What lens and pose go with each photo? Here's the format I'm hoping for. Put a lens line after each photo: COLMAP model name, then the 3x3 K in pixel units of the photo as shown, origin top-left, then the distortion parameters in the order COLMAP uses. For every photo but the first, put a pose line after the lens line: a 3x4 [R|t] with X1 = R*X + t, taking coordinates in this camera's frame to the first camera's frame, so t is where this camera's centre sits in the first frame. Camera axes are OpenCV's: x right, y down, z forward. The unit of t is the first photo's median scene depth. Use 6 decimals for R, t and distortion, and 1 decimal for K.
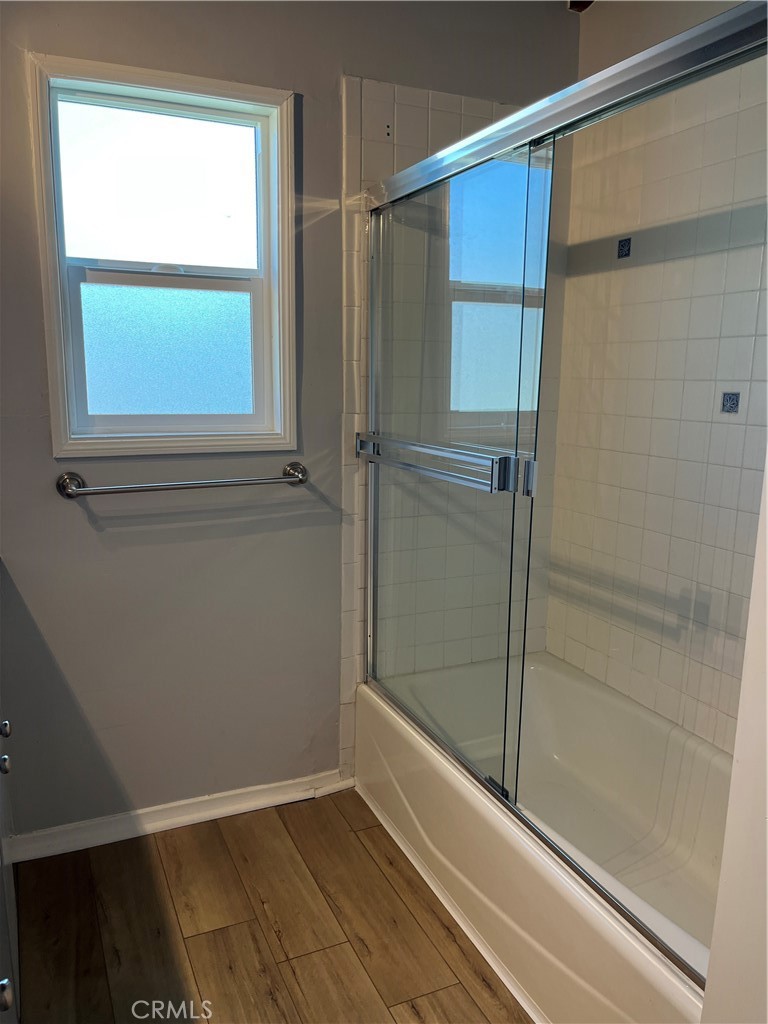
lens RADIAL K [[776.1, 0, 382.6], [0, 776.1, 512.3], [0, 0, 1]] dist [0.062623, -0.094424]
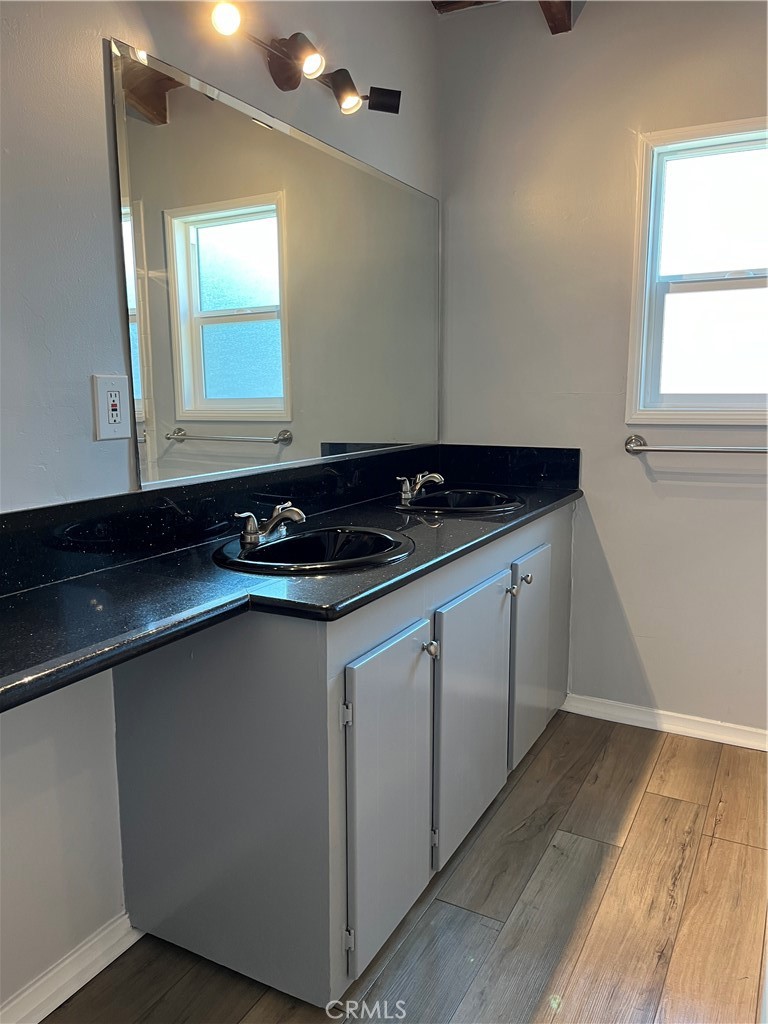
lens RADIAL K [[776.1, 0, 388.4], [0, 776.1, 510.1], [0, 0, 1]] dist [0.062623, -0.094424]
pose [[0.600146, 0.099261, -0.793708, 0.424339], [-0.137901, 0.990253, 0.019570, 0.109562], [0.787914, 0.097709, 0.607985, -0.142555]]
